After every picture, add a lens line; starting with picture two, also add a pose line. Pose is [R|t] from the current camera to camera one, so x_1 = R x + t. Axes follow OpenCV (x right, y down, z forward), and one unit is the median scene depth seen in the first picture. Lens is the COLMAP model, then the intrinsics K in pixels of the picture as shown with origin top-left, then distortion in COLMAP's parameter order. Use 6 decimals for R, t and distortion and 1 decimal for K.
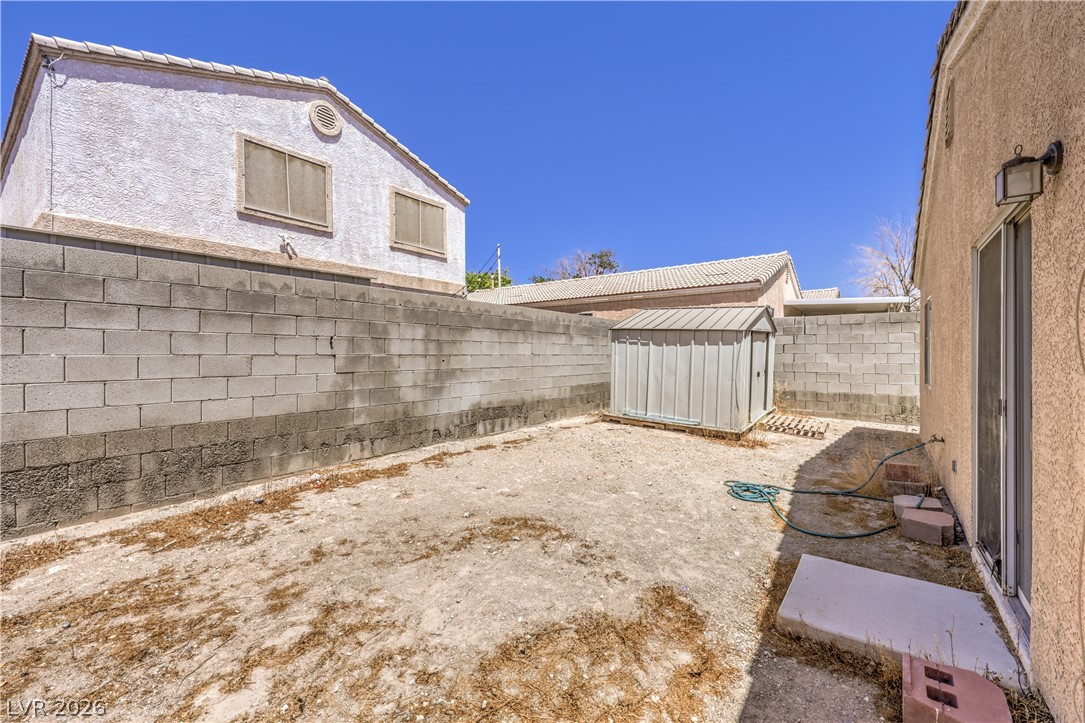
lens RADIAL K [[444.3, 0, 547.2], [0, 444.3, 368.0], [0, 0, 1]] dist [-0.001239, 0.000228]
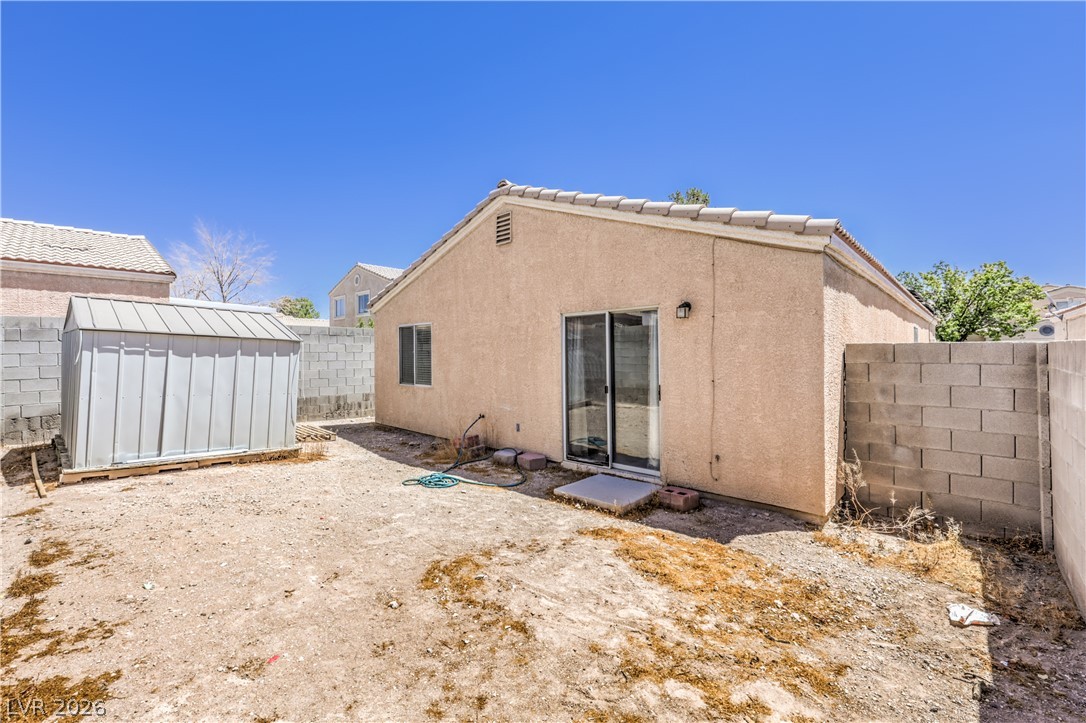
lens RADIAL K [[449.6, 0, 553.7], [0, 449.6, 344.7], [0, 0, 1]] dist [0.001415, 0.000481]
pose [[0.106610, 0.020426, 0.994091, -0.733534], [0.033977, 0.999130, -0.024174, -0.053375], [-0.993720, 0.036354, 0.105823, 0.535712]]
